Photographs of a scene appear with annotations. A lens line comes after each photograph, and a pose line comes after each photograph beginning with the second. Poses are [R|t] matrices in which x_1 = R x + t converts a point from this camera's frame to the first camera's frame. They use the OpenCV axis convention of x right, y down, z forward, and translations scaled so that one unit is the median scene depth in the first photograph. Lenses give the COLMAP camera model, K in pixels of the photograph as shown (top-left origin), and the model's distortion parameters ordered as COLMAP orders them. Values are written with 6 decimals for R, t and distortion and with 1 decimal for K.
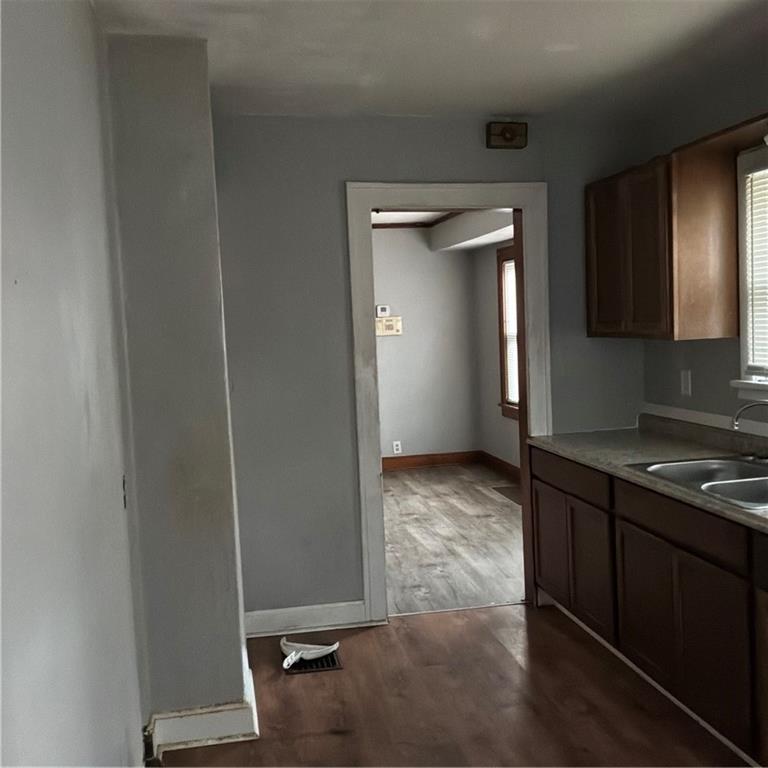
lens RADIAL K [[839.9, 0, 384.0], [0, 839.9, 384.0], [0, 0, 1]] dist [0.153881, -0.349271]
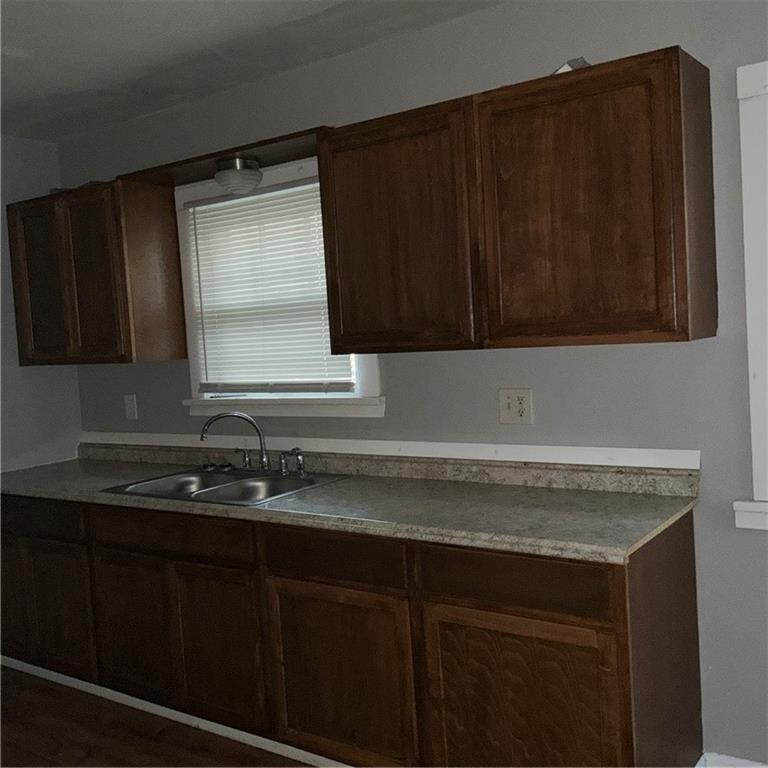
lens RADIAL K [[839.9, 0, 384.0], [0, 839.9, 384.0], [0, 0, 1]] dist [0.153881, -0.349271]
pose [[0.728448, -0.042872, 0.683758, -0.120724], [0.078577, 0.996682, -0.021220, 0.016955], [-0.680580, 0.069186, 0.729400, 0.050492]]
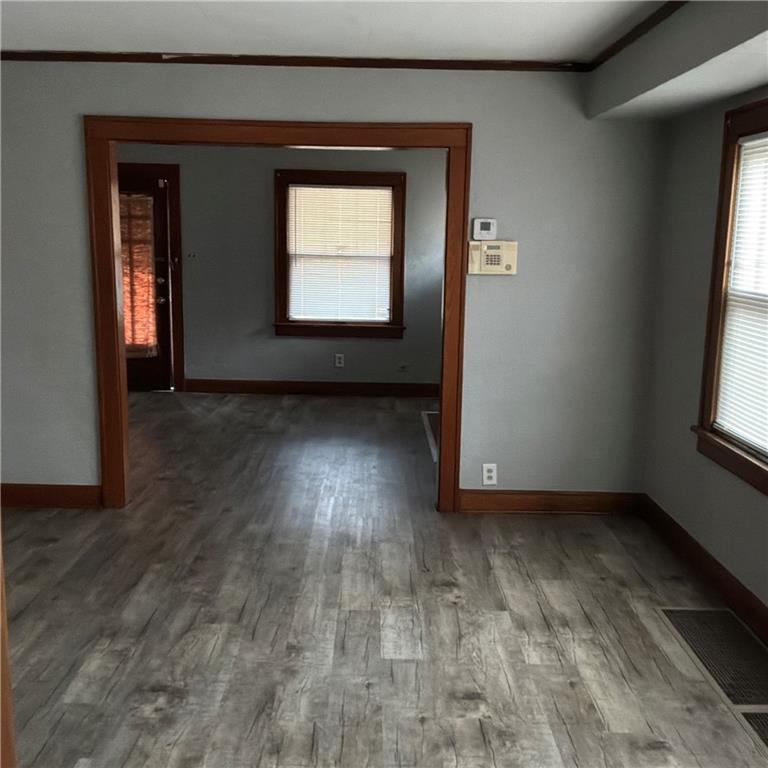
lens RADIAL K [[839.9, 0, 384.0], [0, 839.9, 384.0], [0, 0, 1]] dist [0.153881, -0.349271]
pose [[0.982270, 0.090833, -0.163996, 0.037185], [-0.074105, 0.991665, 0.105398, -0.044070], [0.172203, -0.091376, 0.980814, 0.485610]]
